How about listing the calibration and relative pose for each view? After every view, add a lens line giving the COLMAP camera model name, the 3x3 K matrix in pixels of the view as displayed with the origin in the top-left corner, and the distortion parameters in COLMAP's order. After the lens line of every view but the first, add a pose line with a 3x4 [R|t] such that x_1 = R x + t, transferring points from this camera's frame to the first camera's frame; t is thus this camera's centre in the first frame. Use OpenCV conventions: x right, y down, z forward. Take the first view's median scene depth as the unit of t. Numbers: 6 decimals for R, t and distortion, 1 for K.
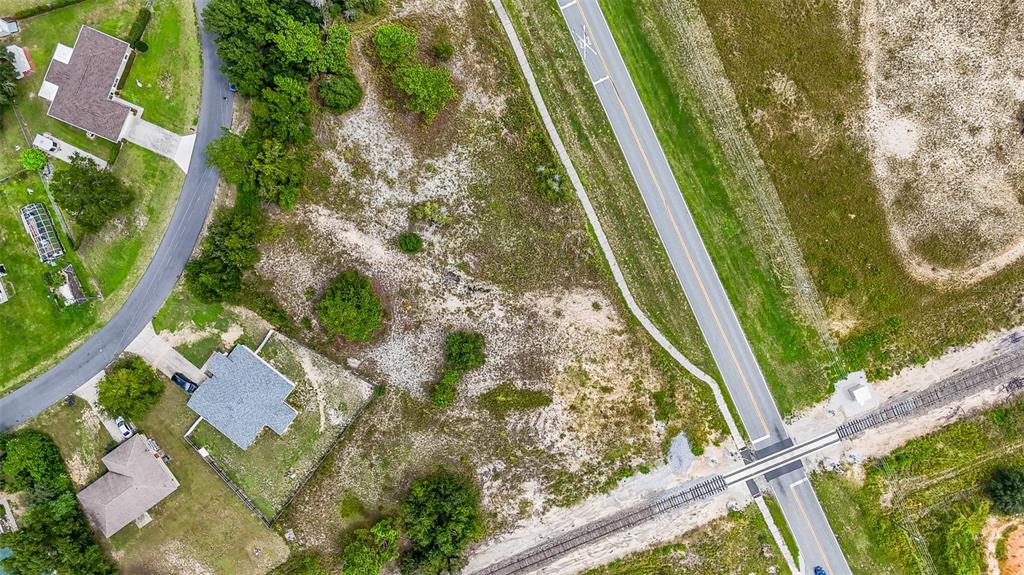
lens RADIAL K [[761.2, 0, 521.1], [0, 761.2, 275.6], [0, 0, 1]] dist [0.069229, -0.067355]
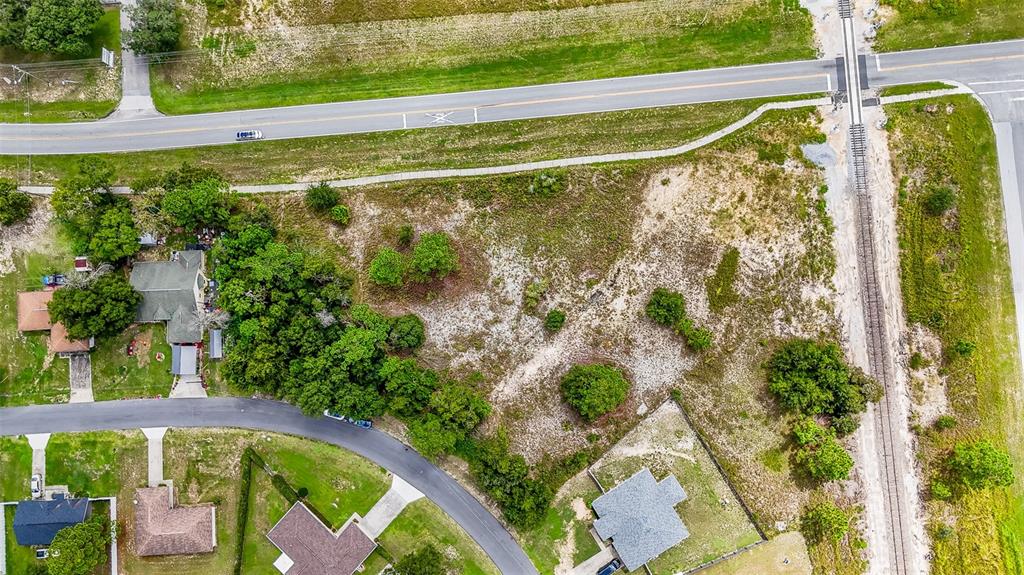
lens RADIAL K [[761.2, 0, 507.1], [0, 761.2, 282.3], [0, 0, 1]] dist [0.069229, -0.067355]
pose [[0.339567, -0.936457, 0.087988, -0.211287], [0.938892, 0.331867, -0.091351, -0.025297], [0.056346, 0.113631, 0.991924, -0.094279]]
